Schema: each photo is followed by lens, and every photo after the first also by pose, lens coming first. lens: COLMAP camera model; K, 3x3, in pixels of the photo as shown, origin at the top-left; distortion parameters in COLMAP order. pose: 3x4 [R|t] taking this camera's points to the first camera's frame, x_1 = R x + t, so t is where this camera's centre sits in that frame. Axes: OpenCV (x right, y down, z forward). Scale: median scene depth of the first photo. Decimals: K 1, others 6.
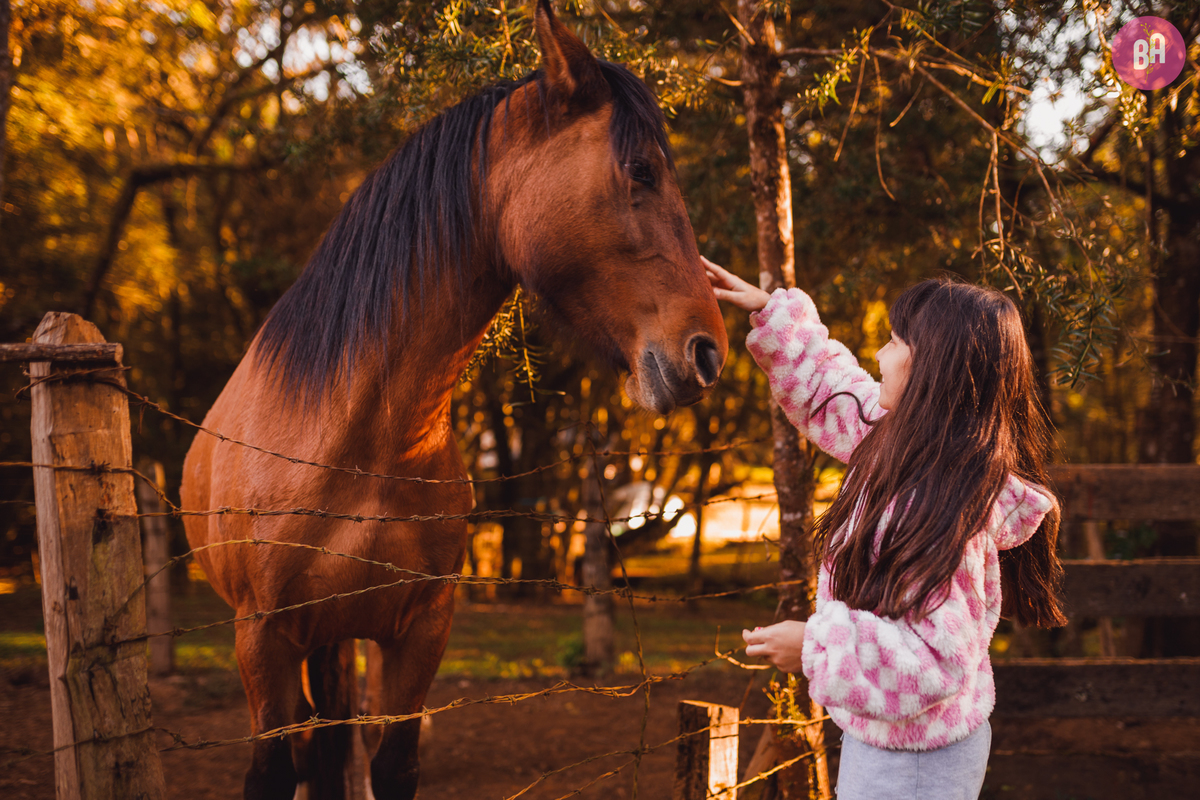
lens RADIAL K [[1257.3, 0, 639.7], [0, 1257.3, 403.5], [0, 0, 1]] dist [-0.012961, 0.006742]
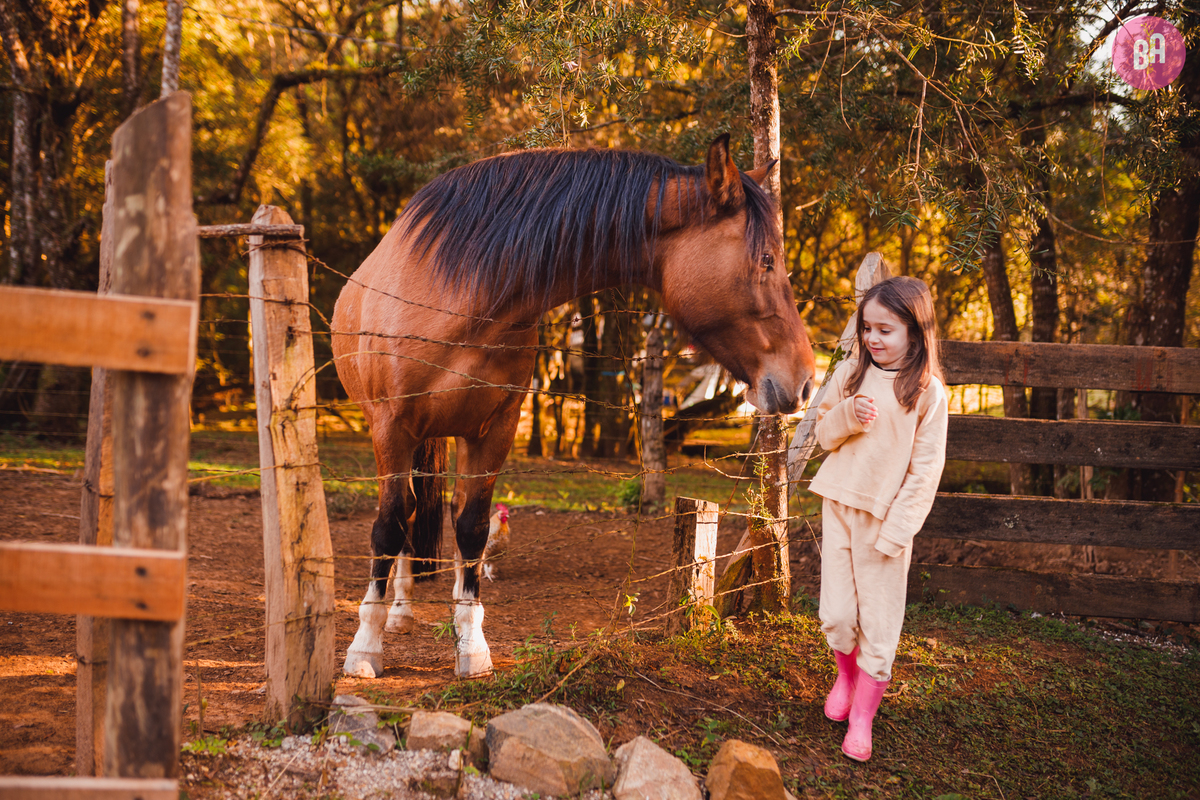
lens RADIAL K [[1181.4, 0, 600.0], [0, 1181.4, 400.0], [0, 0, 1]] dist [-0.011744, 0.016470]
pose [[0.993730, 0.040512, -0.104213, 0.077010], [-0.030730, 0.995115, 0.093821, 0.012339], [0.107505, -0.090030, 0.990120, -0.274716]]
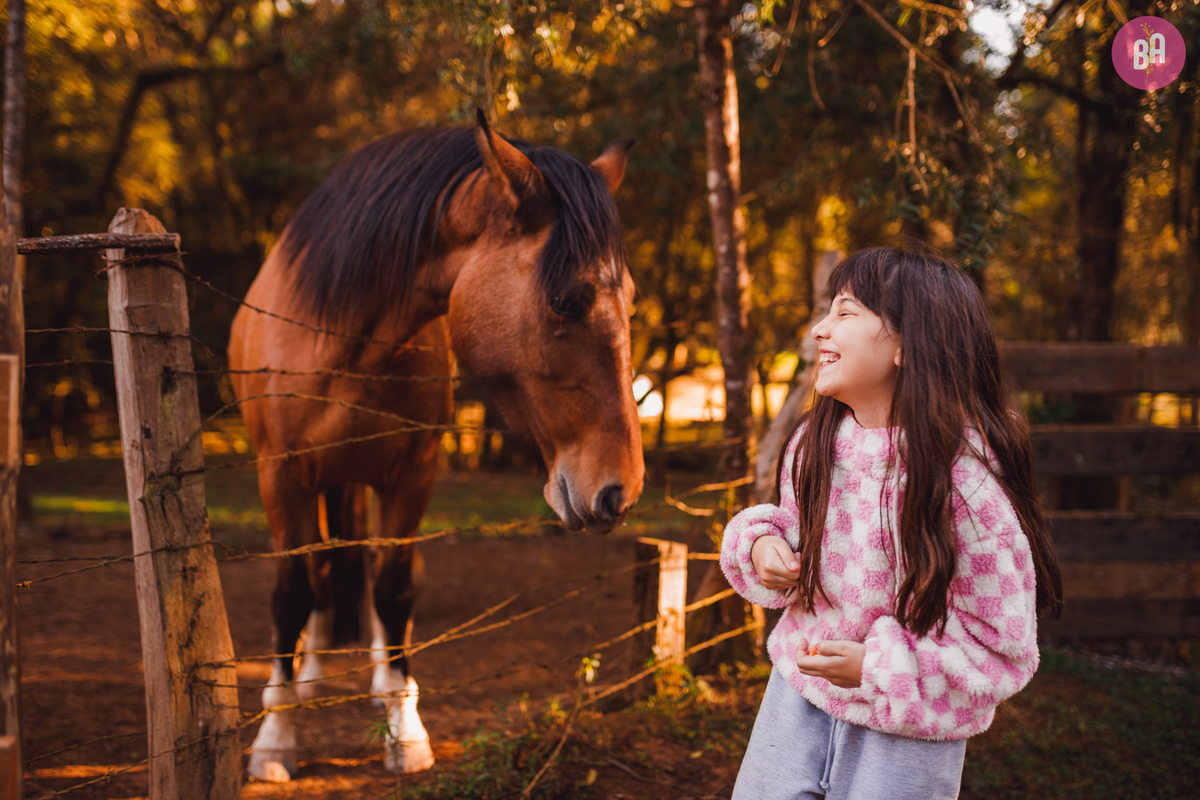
lens RADIAL K [[1181.4, 0, 600.0], [0, 1181.4, 400.0], [0, 0, 1]] dist [-0.011744, 0.016470]
pose [[0.999951, 0.002489, -0.009564, 0.008163], [-0.001607, 0.995841, 0.091091, 0.004998], [0.009751, -0.091071, 0.995797, -0.095216]]
